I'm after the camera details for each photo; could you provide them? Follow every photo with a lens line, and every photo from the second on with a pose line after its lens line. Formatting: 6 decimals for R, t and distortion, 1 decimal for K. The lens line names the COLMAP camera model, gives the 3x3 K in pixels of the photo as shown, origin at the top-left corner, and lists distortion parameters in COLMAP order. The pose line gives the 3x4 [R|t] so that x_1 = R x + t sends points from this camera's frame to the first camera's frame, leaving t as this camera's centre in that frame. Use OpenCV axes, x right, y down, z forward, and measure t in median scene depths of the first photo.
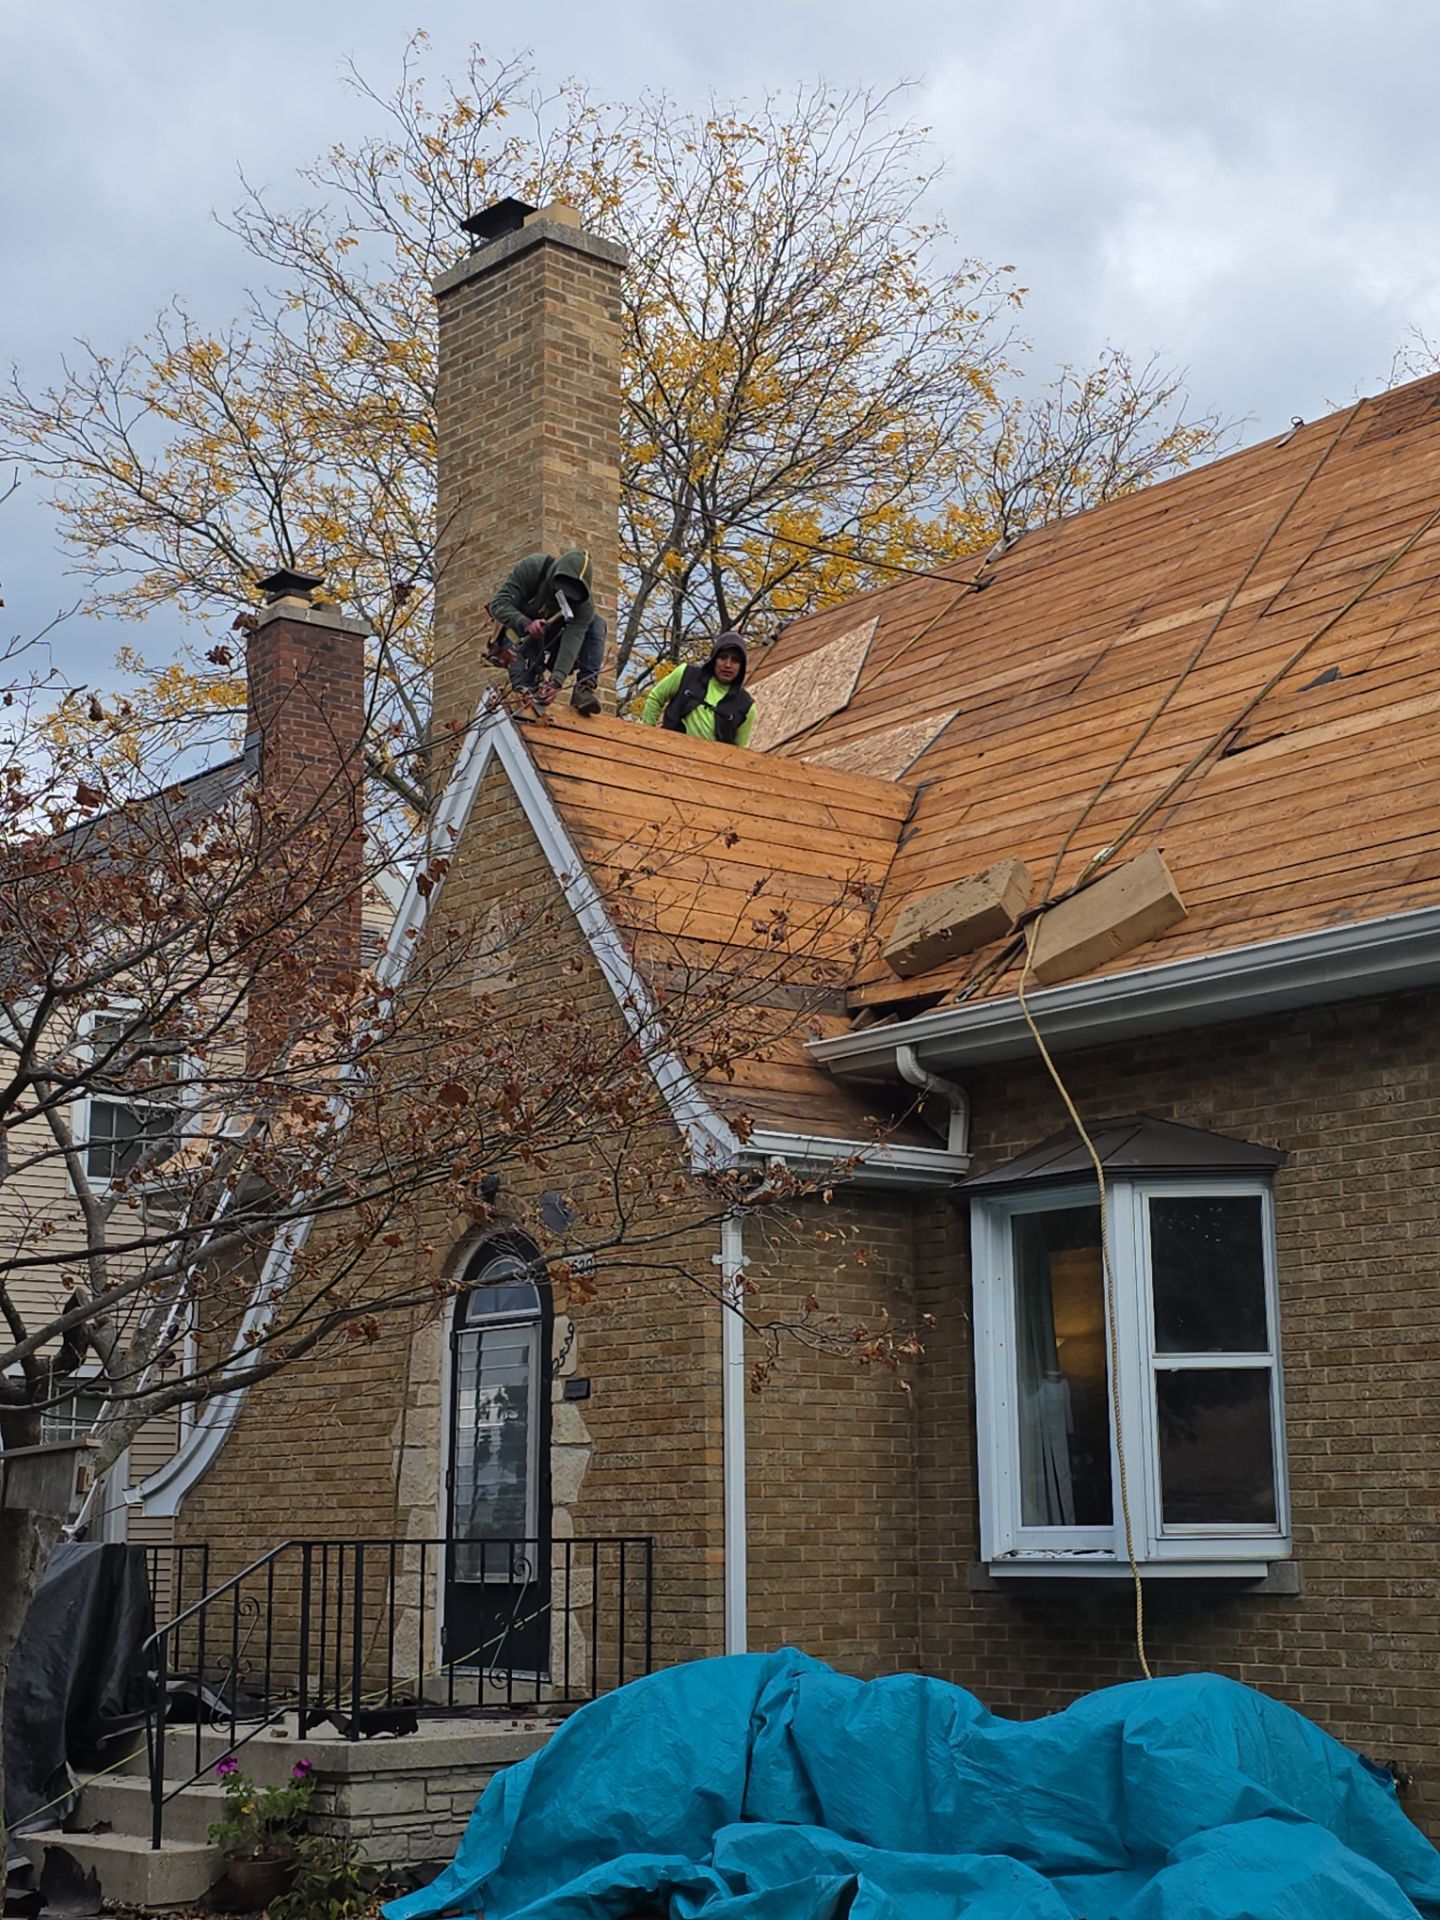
lens RADIAL K [[2849.0, 0, 732.4], [0, 2849.0, 959.4], [0, 0, 1]] dist [0.166095, 0.000000]
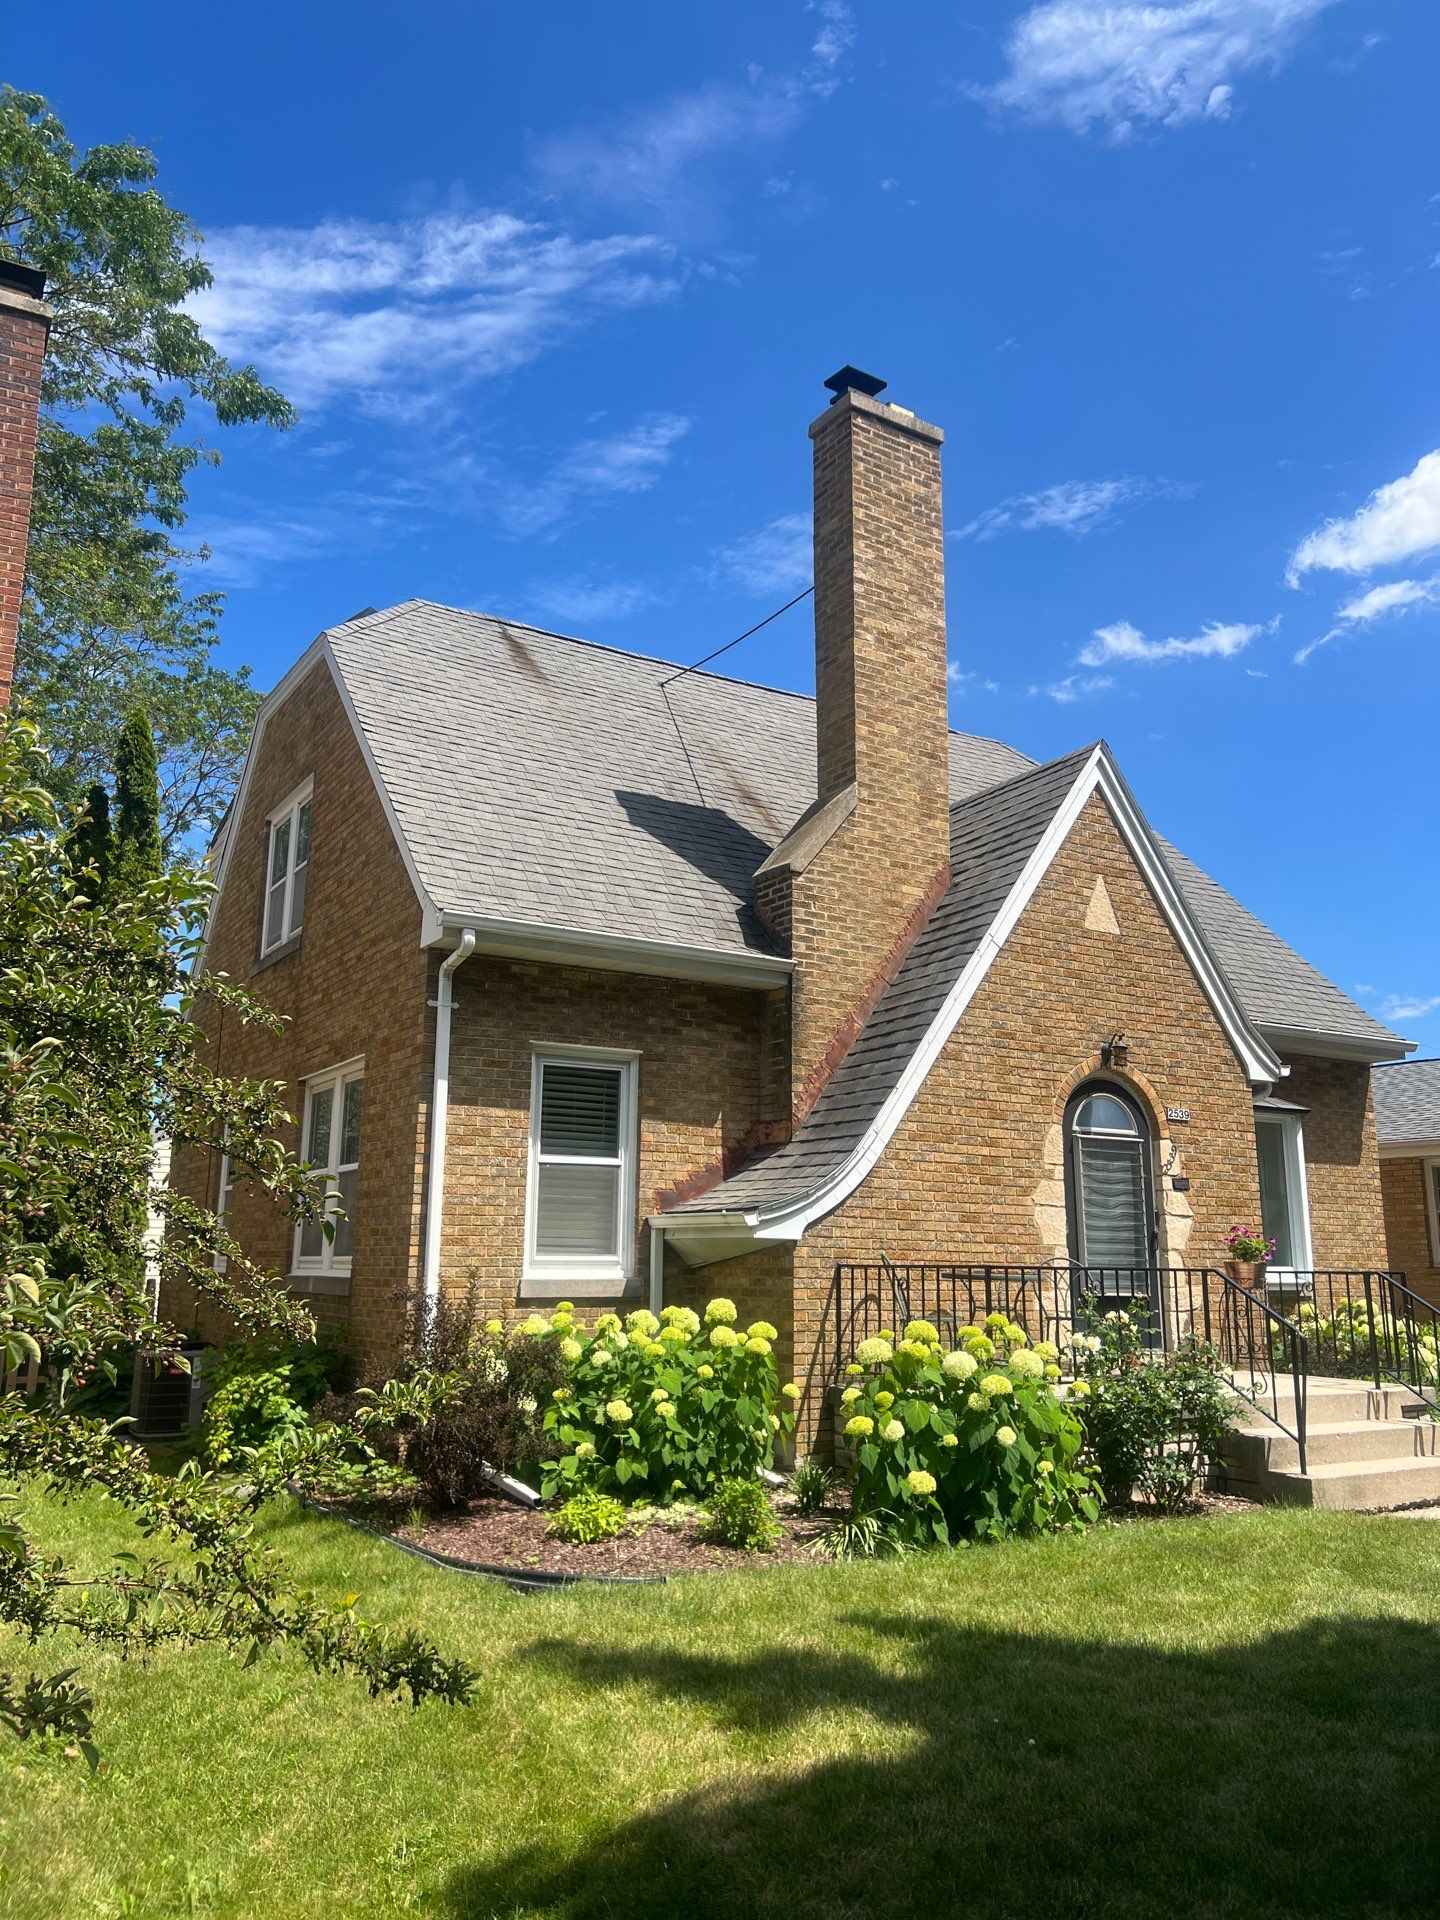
lens RADIAL K [[1428.7, 0, 703.2], [0, 1428.7, 946.5], [0, 0, 1]] dist [0.049561, -0.012597]
pose [[0.161364, 0.219545, 0.962165, -1.015179], [-0.209070, 0.960418, -0.184083, 0.243993], [-0.964495, -0.171455, 0.200877, 1.182324]]
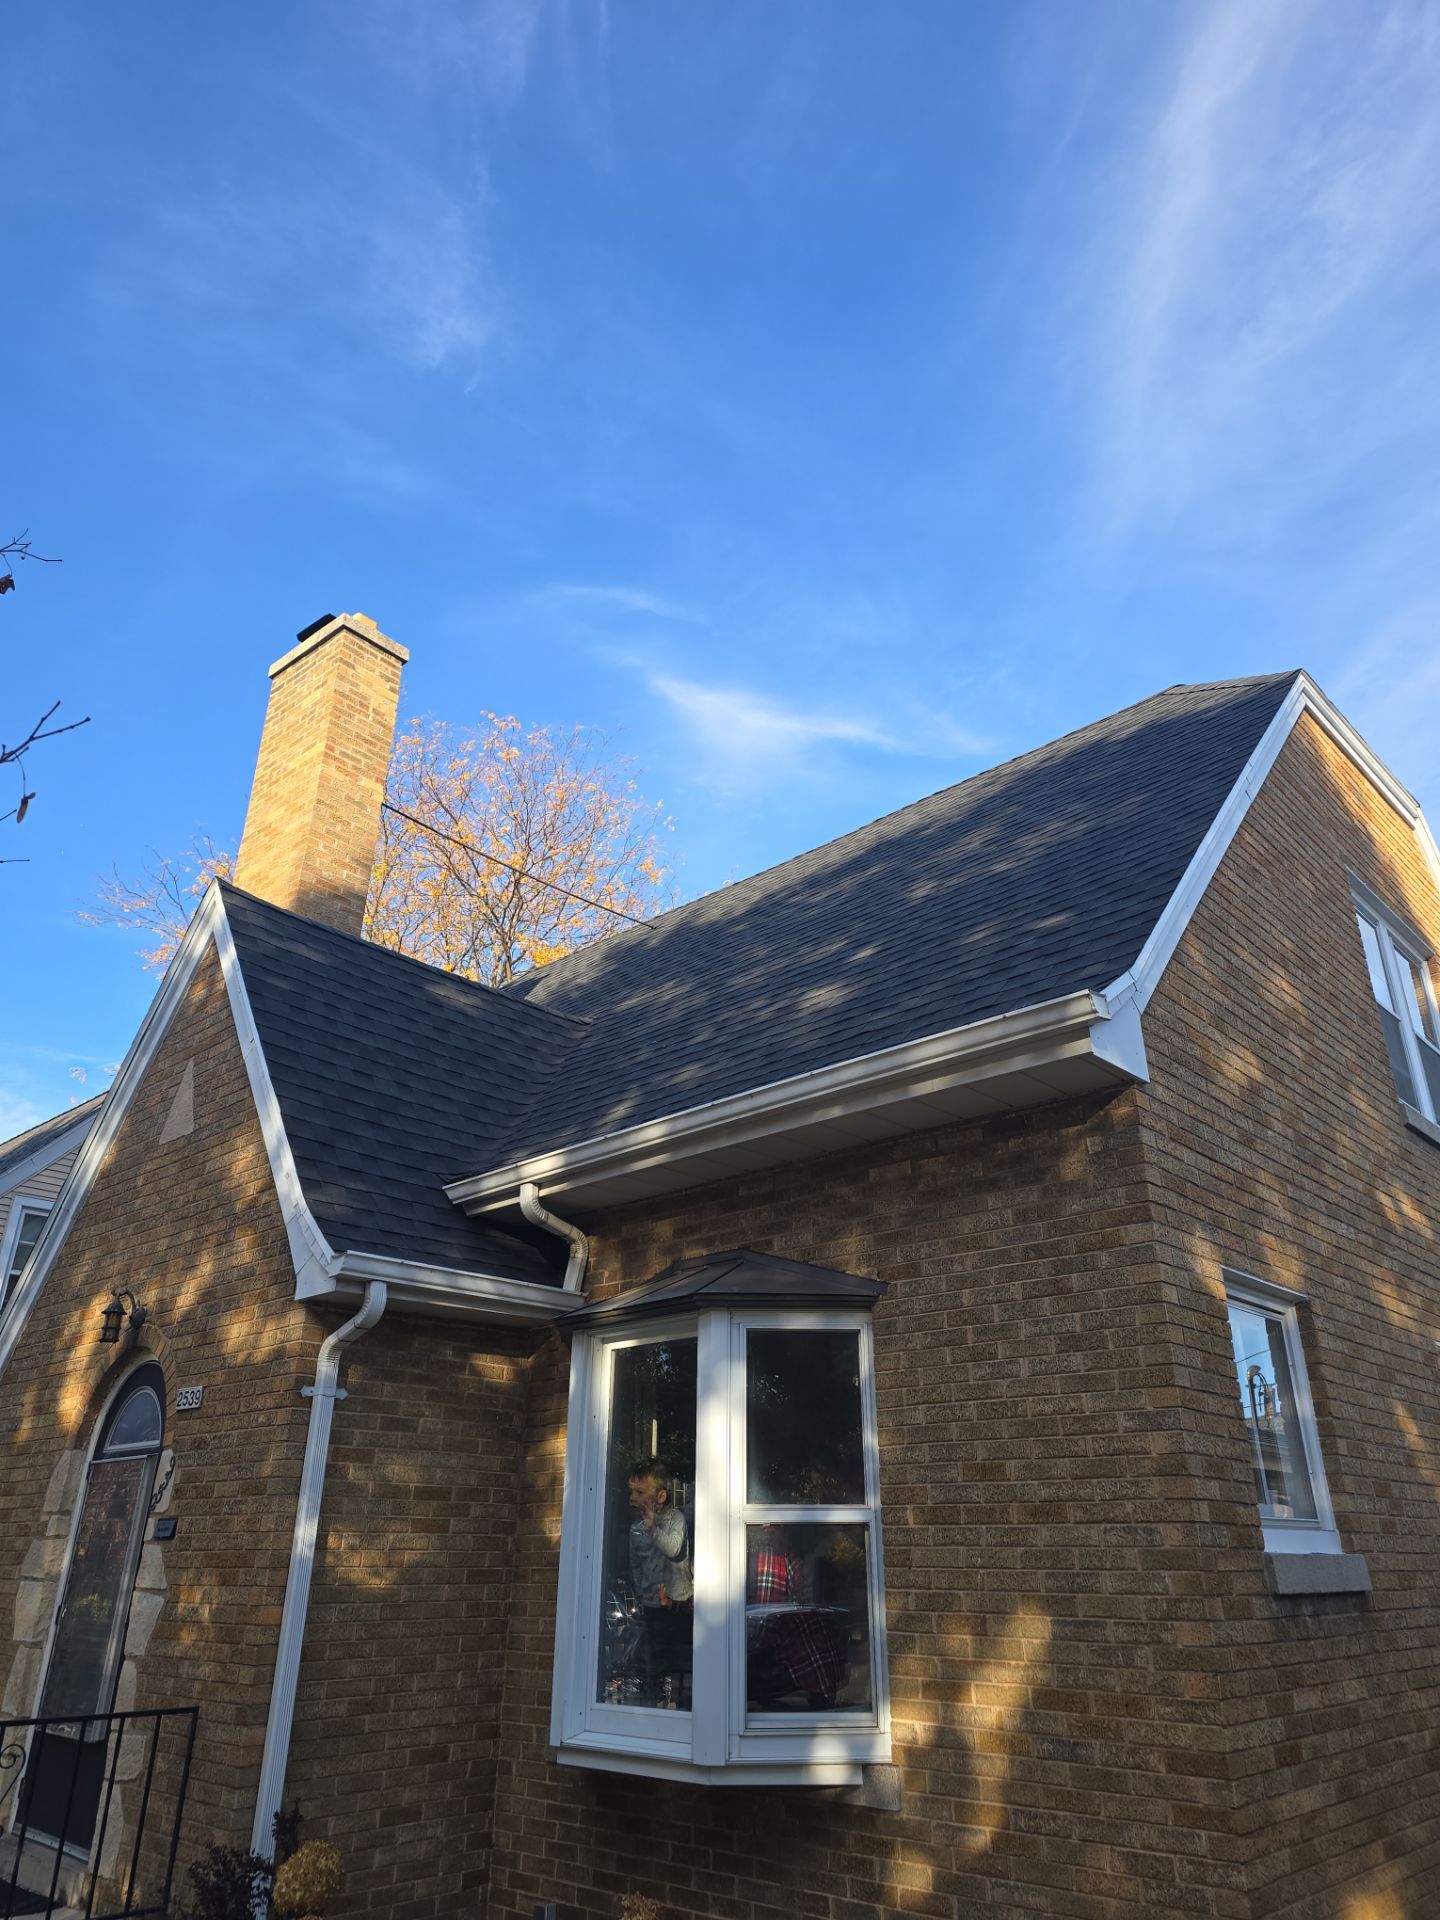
lens RADIAL K [[1289.3, 0, 731.5], [0, 1289.3, 950.4], [0, 0, 1]] dist [0.046822, -0.038347]
pose [[0.991507, 0.063838, 0.113308, 0.078539], [-0.035567, 0.971126, -0.235903, 0.058966], [-0.125095, 0.229869, 0.965148, 0.520819]]
